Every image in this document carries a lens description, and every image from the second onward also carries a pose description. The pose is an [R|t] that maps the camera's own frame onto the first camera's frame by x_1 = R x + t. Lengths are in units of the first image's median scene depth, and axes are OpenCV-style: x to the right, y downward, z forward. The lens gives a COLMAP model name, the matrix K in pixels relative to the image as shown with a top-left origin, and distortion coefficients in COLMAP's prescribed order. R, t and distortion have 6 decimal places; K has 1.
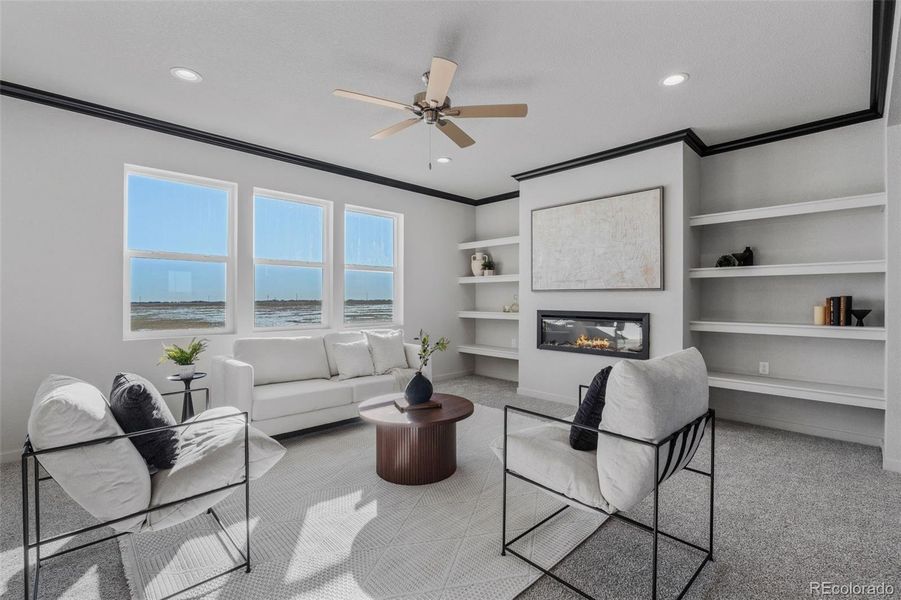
lens RADIAL K [[410.3, 0, 455.6], [0, 410.3, 298.6], [0, 0, 1]] dist [-0.000457, 0.000156]
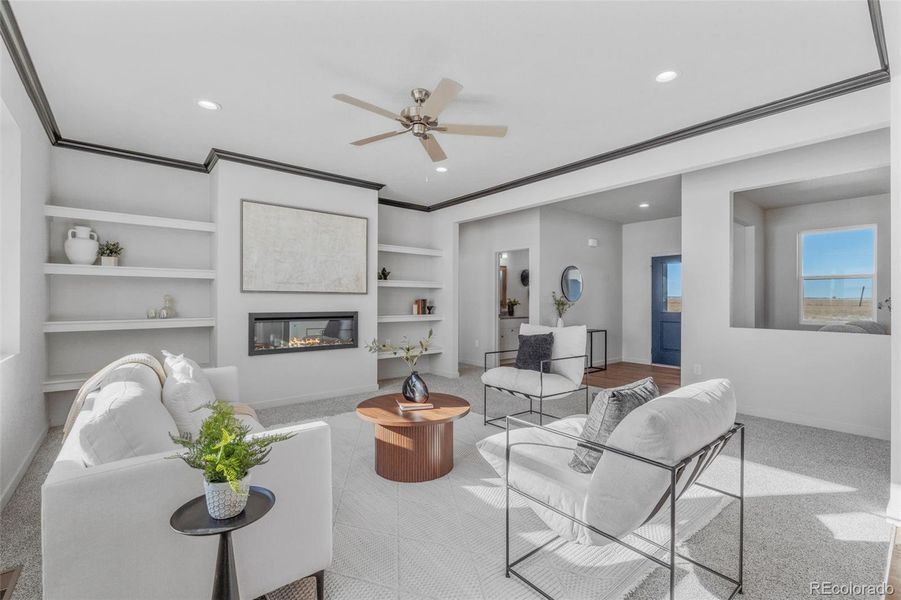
lens RADIAL K [[393.7, 0, 458.5], [0, 393.7, 303.8], [0, 0, 1]] dist [-0.002500, 0.000266]
pose [[0.075483, -0.010131, 0.997096, -0.662124], [-0.001621, 0.999946, 0.010283, -0.002522], [-0.997146, -0.002393, 0.075463, 0.509665]]
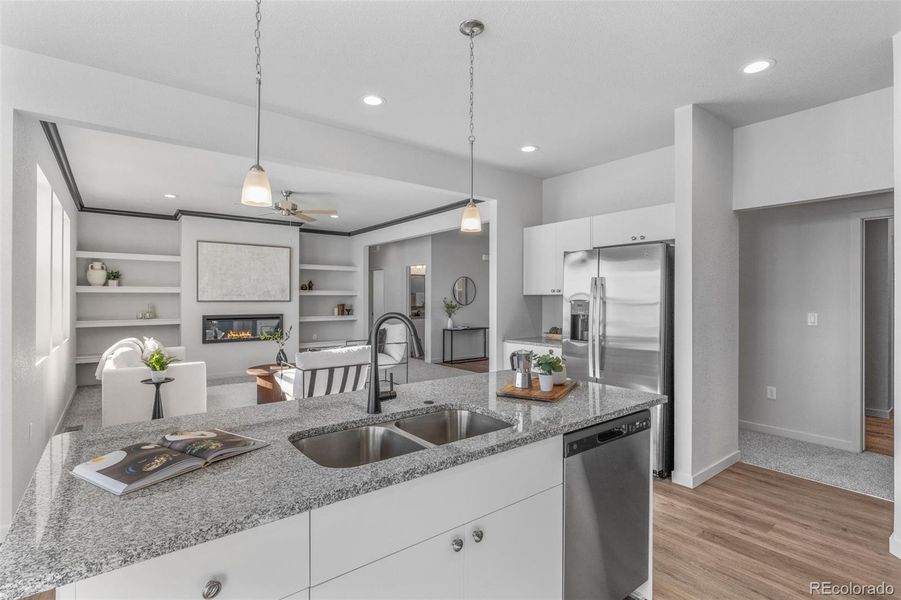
lens RADIAL K [[420.8, 0, 452.6], [0, 420.8, 302.3], [0, 0, 1]] dist [-0.002264, 0.000198]
pose [[0.106281, -0.013100, 0.994250, -1.162765], [0.000549, 0.999914, 0.013116, -0.035914], [-0.994336, -0.000848, 0.106279, 0.033892]]
